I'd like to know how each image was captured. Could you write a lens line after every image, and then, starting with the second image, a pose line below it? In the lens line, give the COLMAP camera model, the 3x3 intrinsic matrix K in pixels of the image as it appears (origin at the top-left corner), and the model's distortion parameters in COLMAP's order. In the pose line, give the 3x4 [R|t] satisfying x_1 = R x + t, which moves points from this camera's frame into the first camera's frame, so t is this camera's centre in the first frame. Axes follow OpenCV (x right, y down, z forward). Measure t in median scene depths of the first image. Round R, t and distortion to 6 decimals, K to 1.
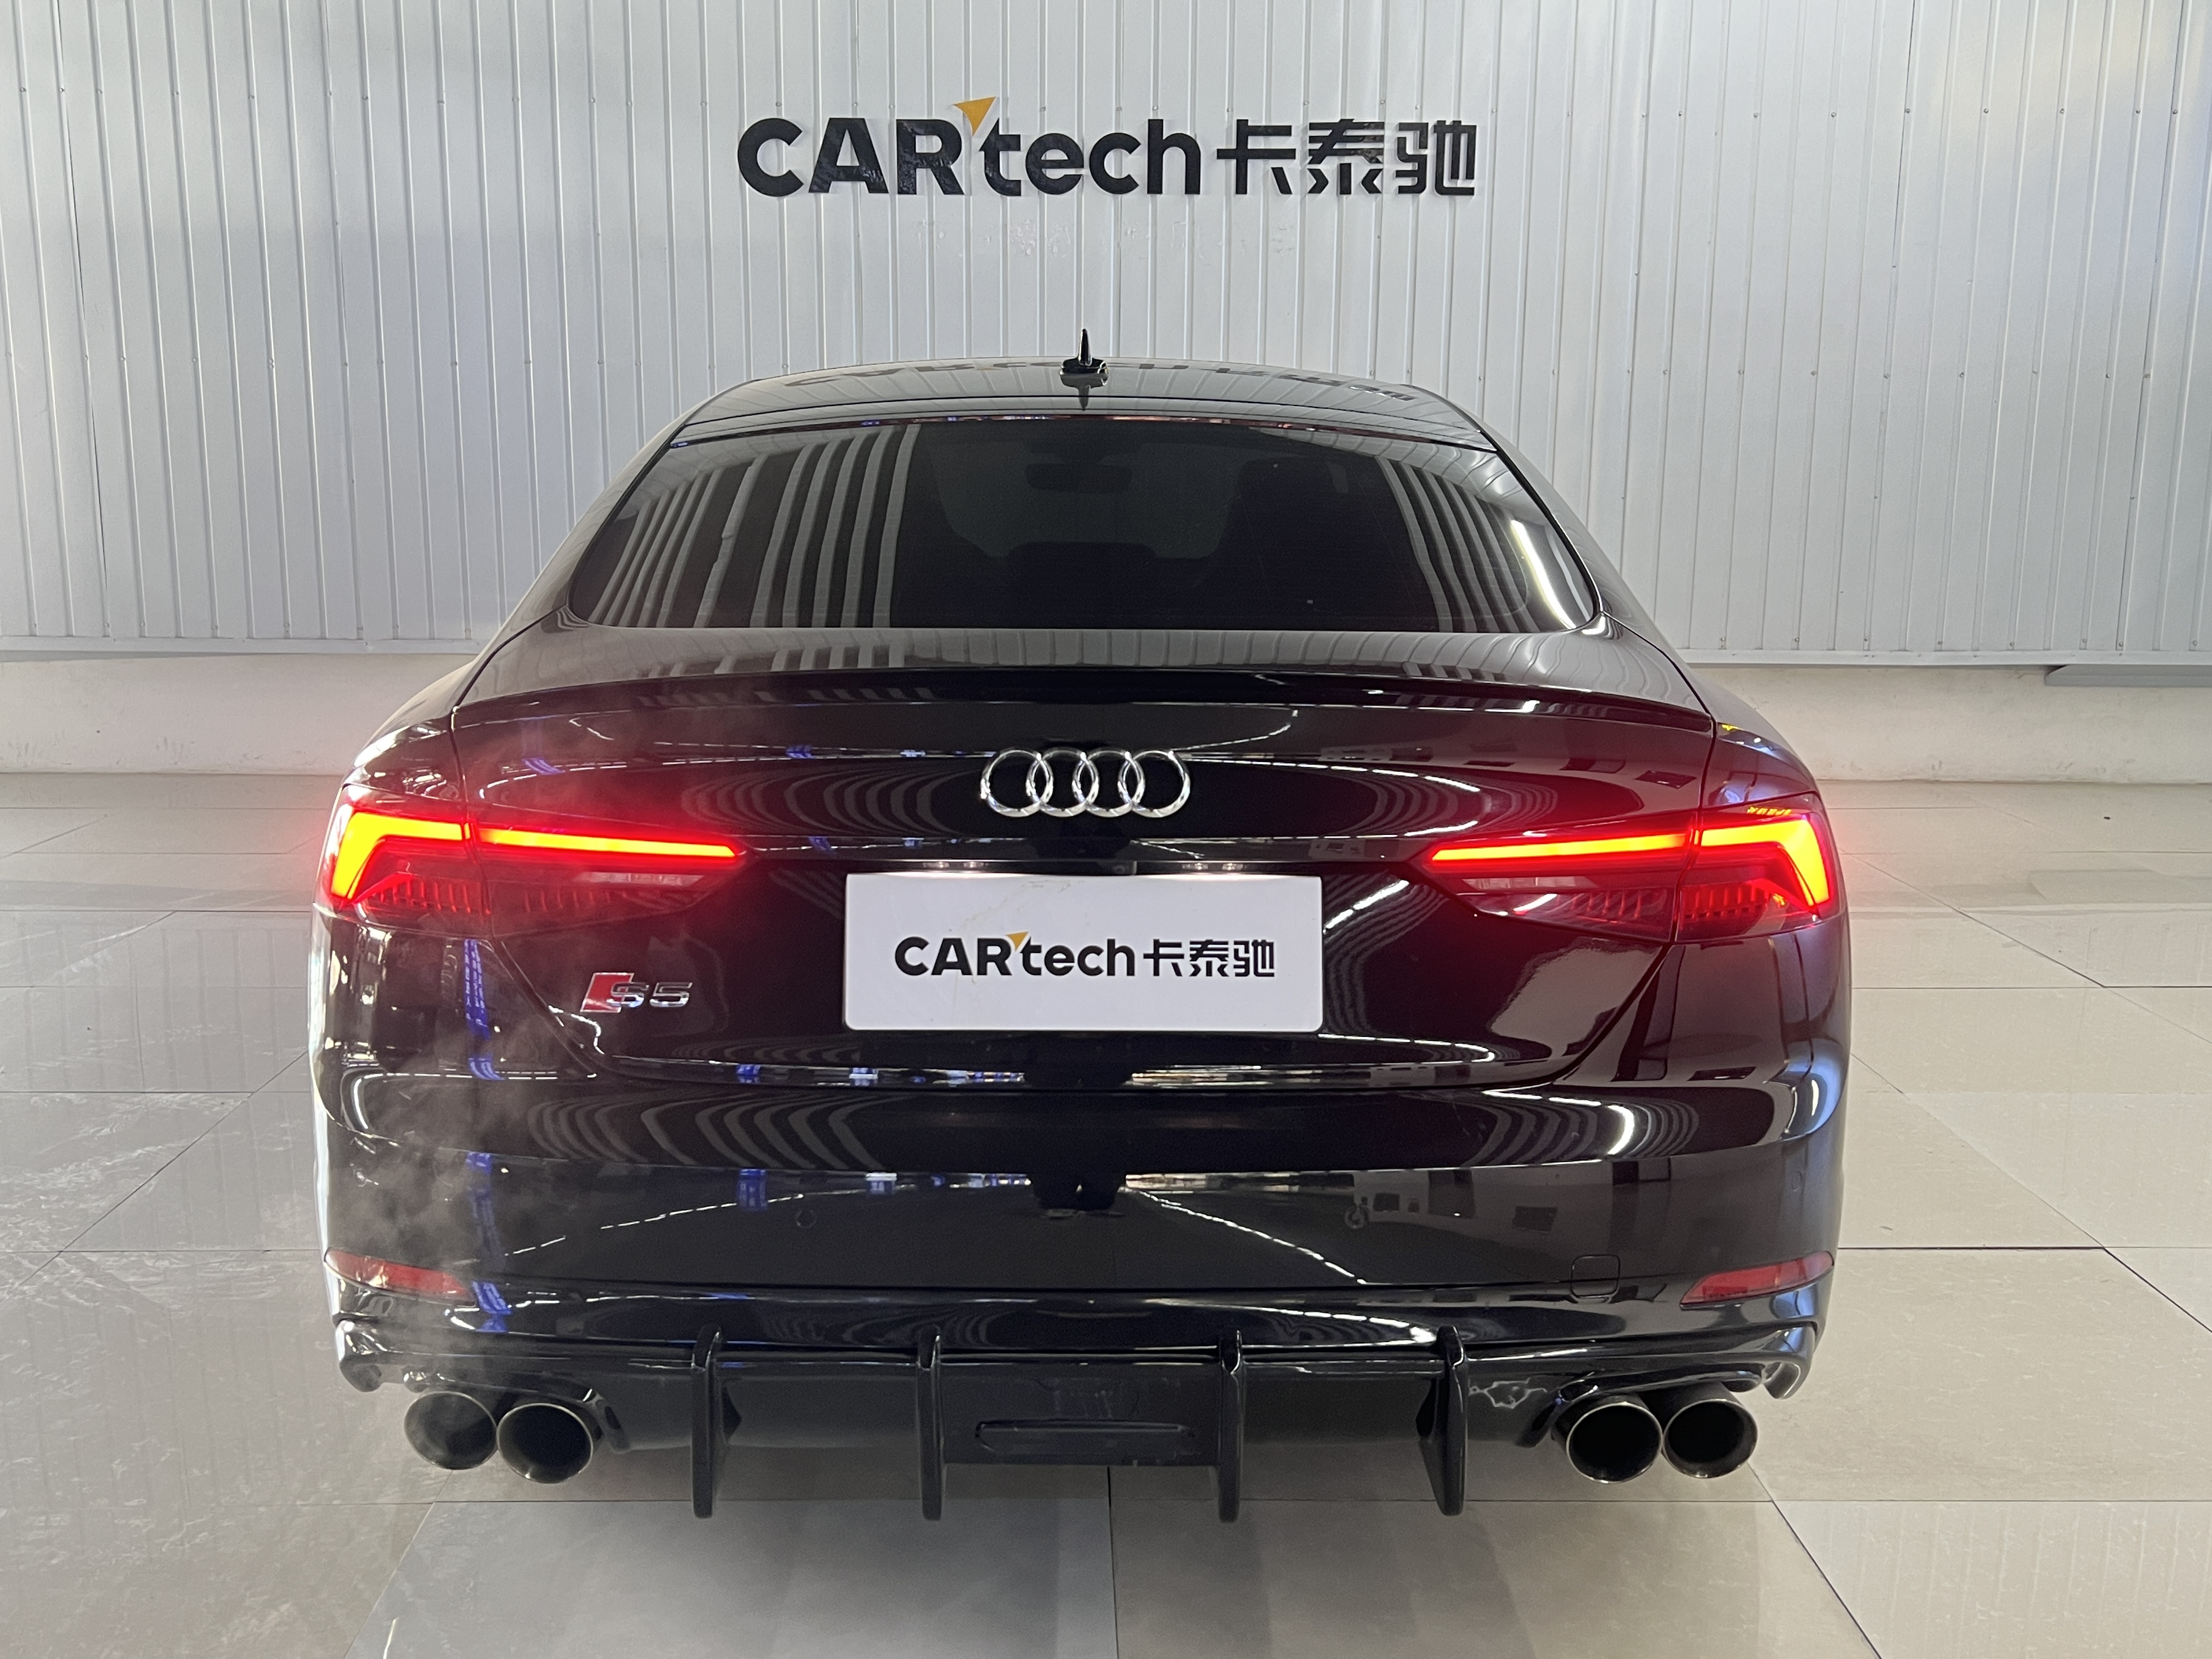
lens RADIAL K [[2039.9, 0, 1117.5], [0, 2039.9, 831.7], [0, 0, 1]] dist [-0.001197, -0.020768]
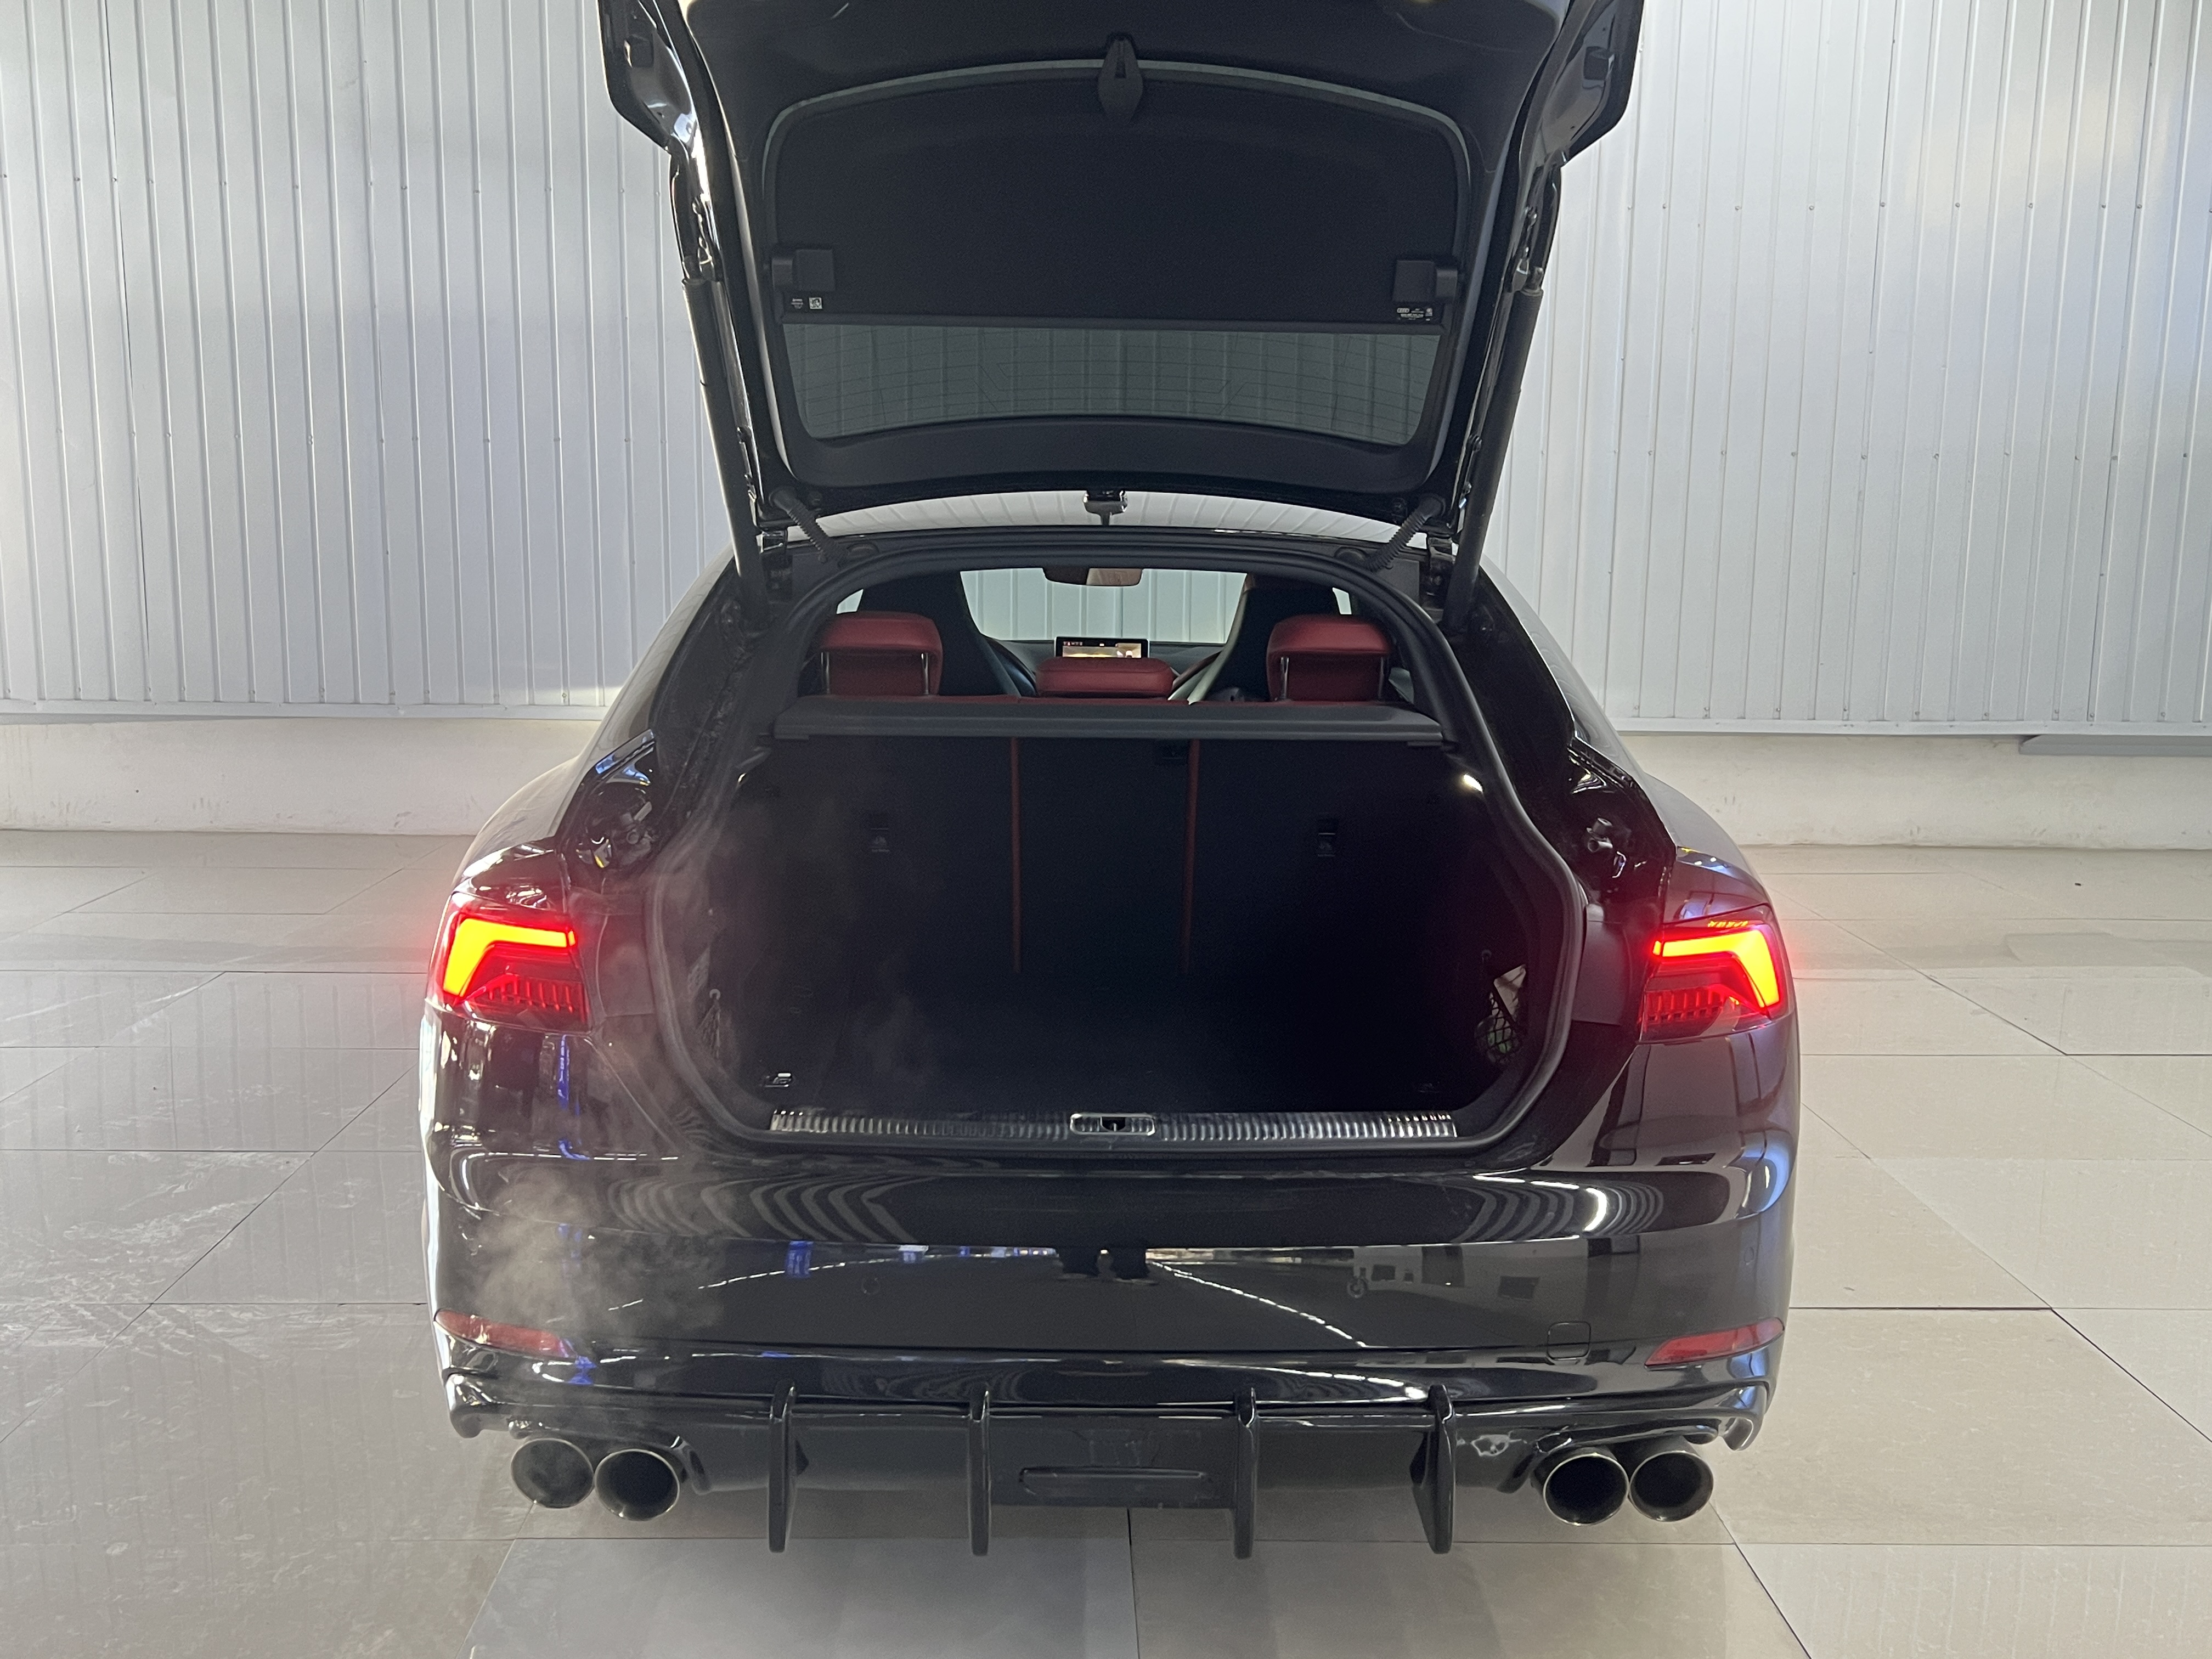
lens RADIAL K [[2031.7, 0, 1106.0], [0, 2031.7, 829.5], [0, 0, 1]] dist [-0.003933, -0.020322]
pose [[0.999986, 0.003996, -0.003467, -0.016820], [-0.004073, 0.999740, -0.022425, -0.034647], [0.003376, 0.022439, 0.999743, -0.116657]]
